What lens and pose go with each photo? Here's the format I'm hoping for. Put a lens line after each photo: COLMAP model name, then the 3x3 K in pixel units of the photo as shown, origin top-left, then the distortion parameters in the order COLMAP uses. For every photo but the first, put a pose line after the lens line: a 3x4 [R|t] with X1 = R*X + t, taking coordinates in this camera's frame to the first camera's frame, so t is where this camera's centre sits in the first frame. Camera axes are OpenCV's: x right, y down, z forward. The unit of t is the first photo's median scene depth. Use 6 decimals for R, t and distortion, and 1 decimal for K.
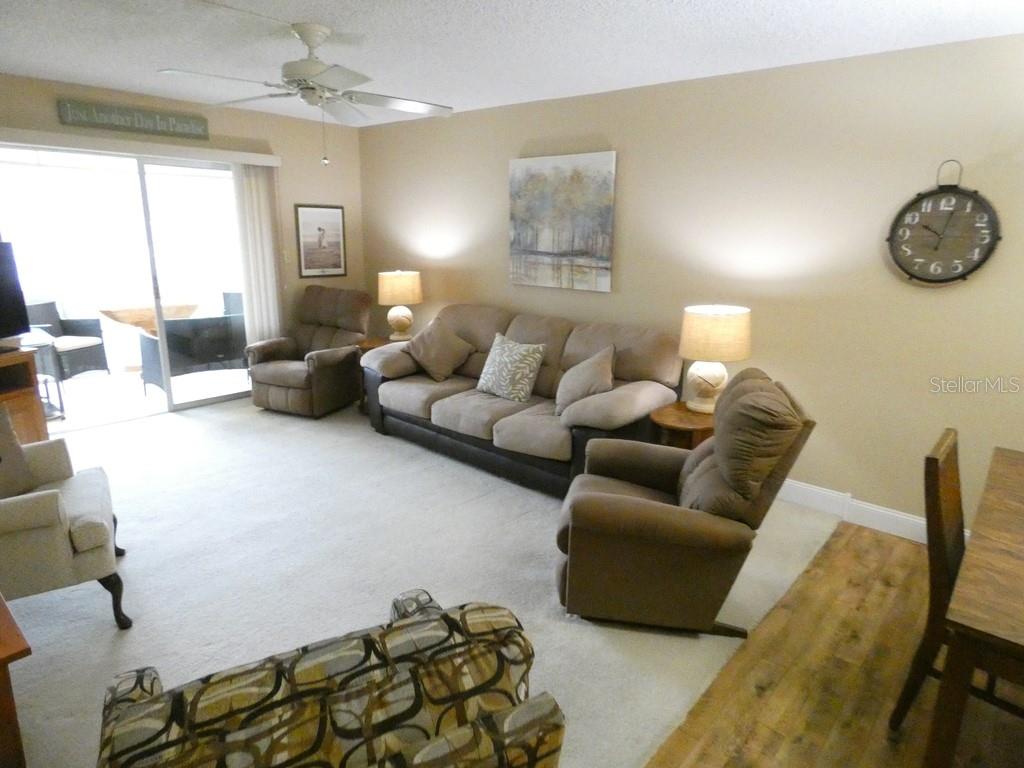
lens RADIAL K [[607.2, 0, 516.0], [0, 607.2, 387.8], [0, 0, 1]] dist [-0.009737, -0.001171]
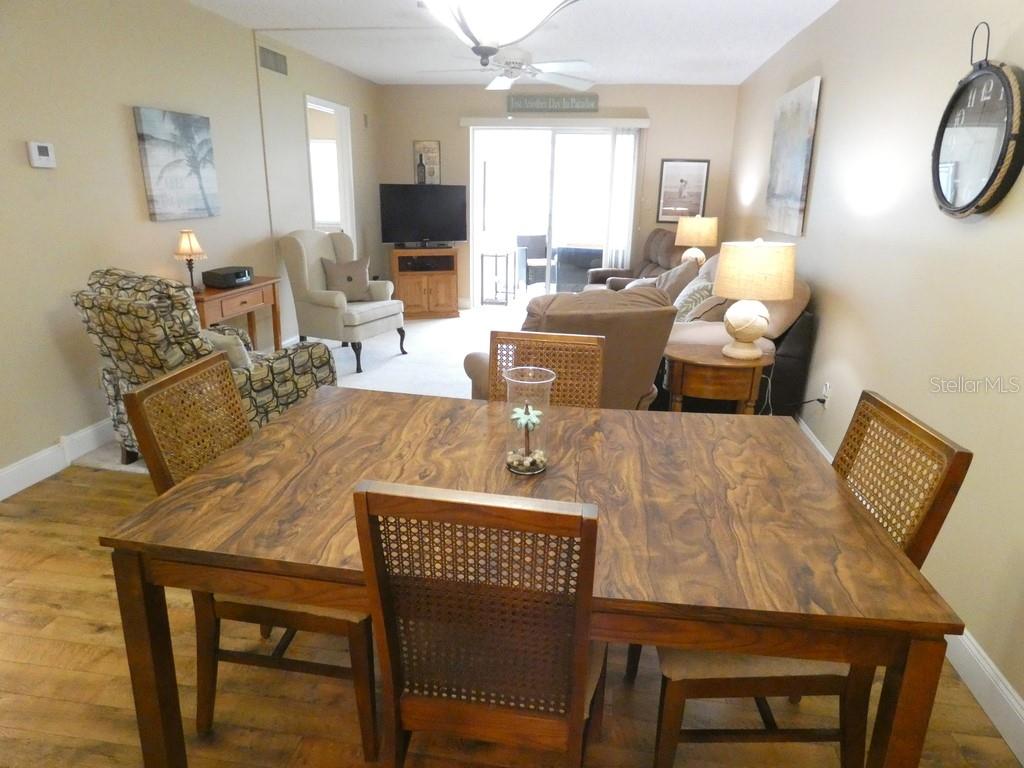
lens RADIAL K [[590.4, 0, 495.4], [0, 590.4, 381.6], [0, 0, 1]] dist [-0.019735, 0.000356]
pose [[0.533199, 0.251388, -0.807777, 0.731036], [-0.223012, 0.962824, 0.152434, 0.020035], [0.816067, 0.098866, 0.569439, 0.177697]]
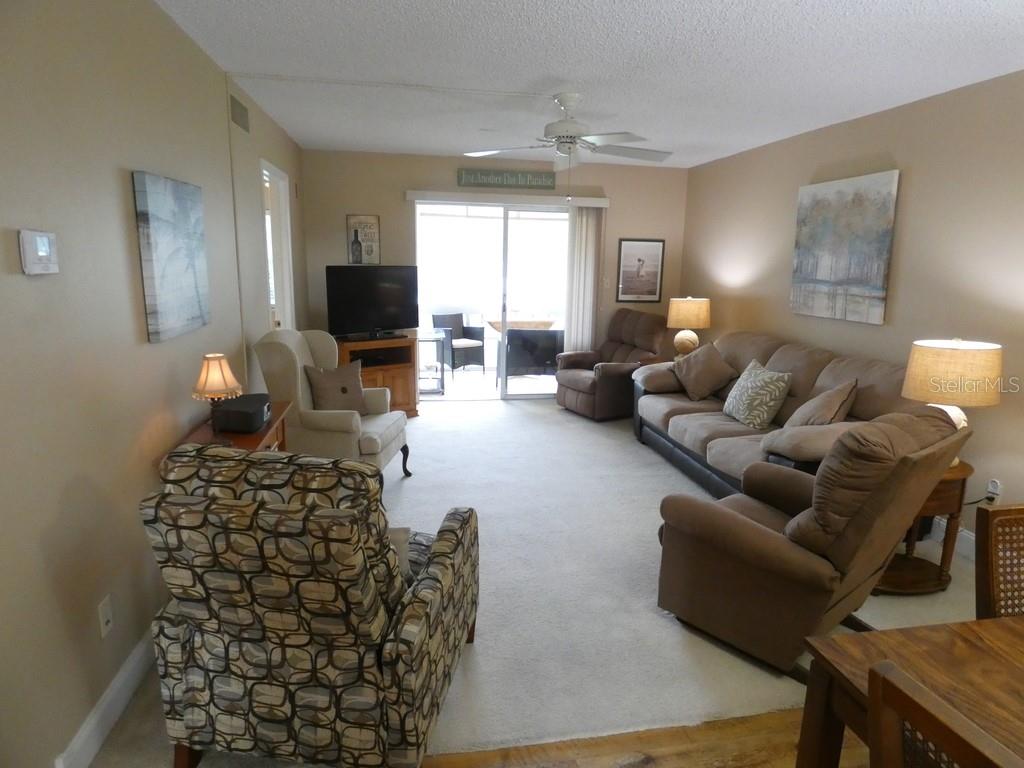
lens RADIAL K [[604.0, 0, 512.0], [0, 604.0, 384.0], [0, 0, 1]] dist [-0.020017, -0.000286]
pose [[0.786080, 0.117699, -0.606816, 0.301623], [-0.158125, 0.987329, -0.013334, 0.028890], [0.597558, 0.106435, 0.794730, -0.015089]]
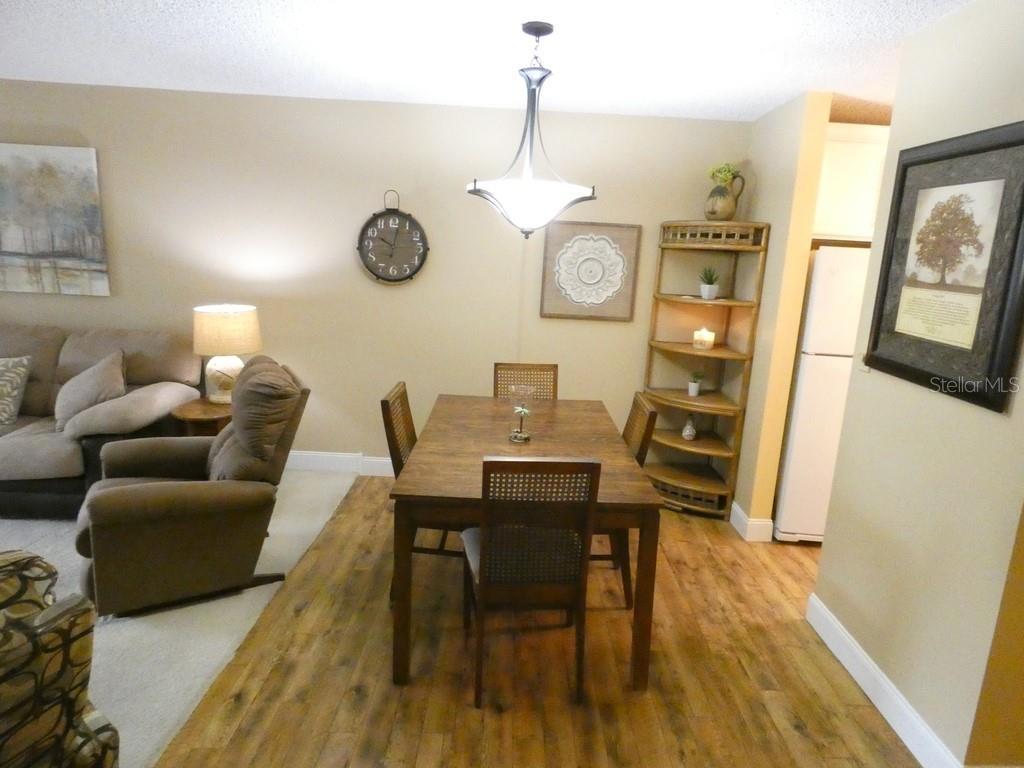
lens RADIAL K [[608.1, 0, 516.3], [0, 608.1, 382.2], [0, 0, 1]] dist [0.001830, 0.001795]
pose [[0.746723, -0.114540, 0.655198, -0.009936], [0.128320, 0.991364, 0.027062, 0.035041], [-0.652639, 0.063868, 0.754972, -0.137730]]
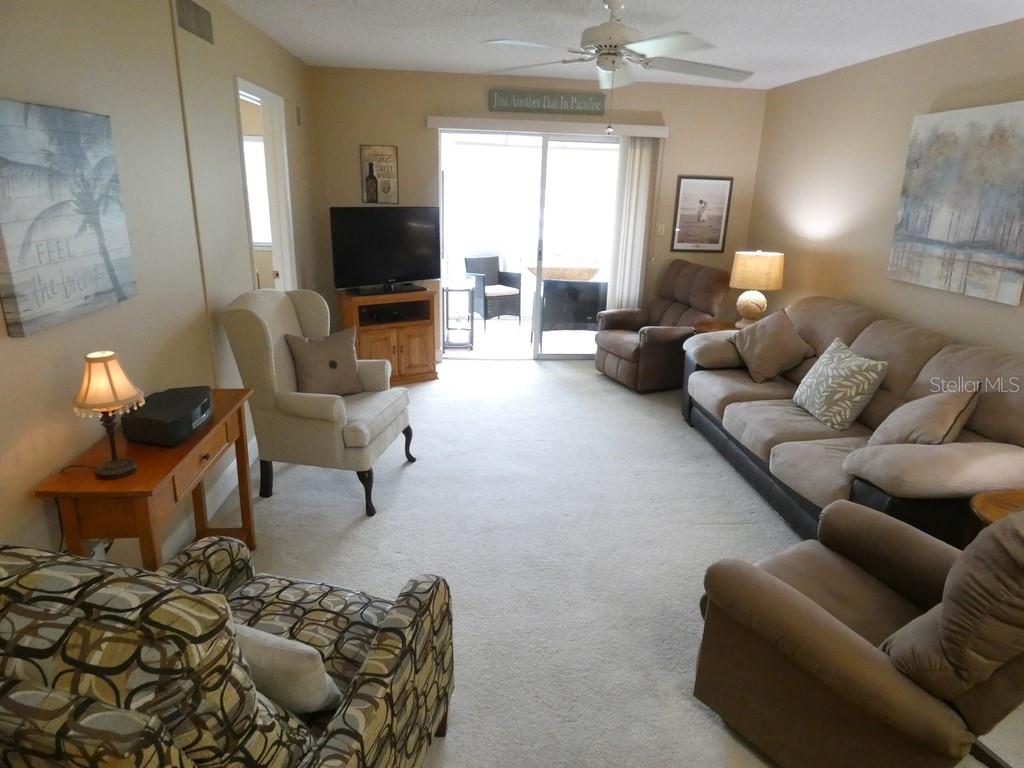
lens RADIAL K [[605.2, 0, 513.6], [0, 605.2, 388.6], [0, 0, 1]] dist [-0.031801, -0.002476]
pose [[0.730515, 0.215935, -0.647858, 0.212366], [-0.185956, 0.975741, 0.115540, -0.043048], [0.657091, 0.036070, 0.752948, 0.151643]]
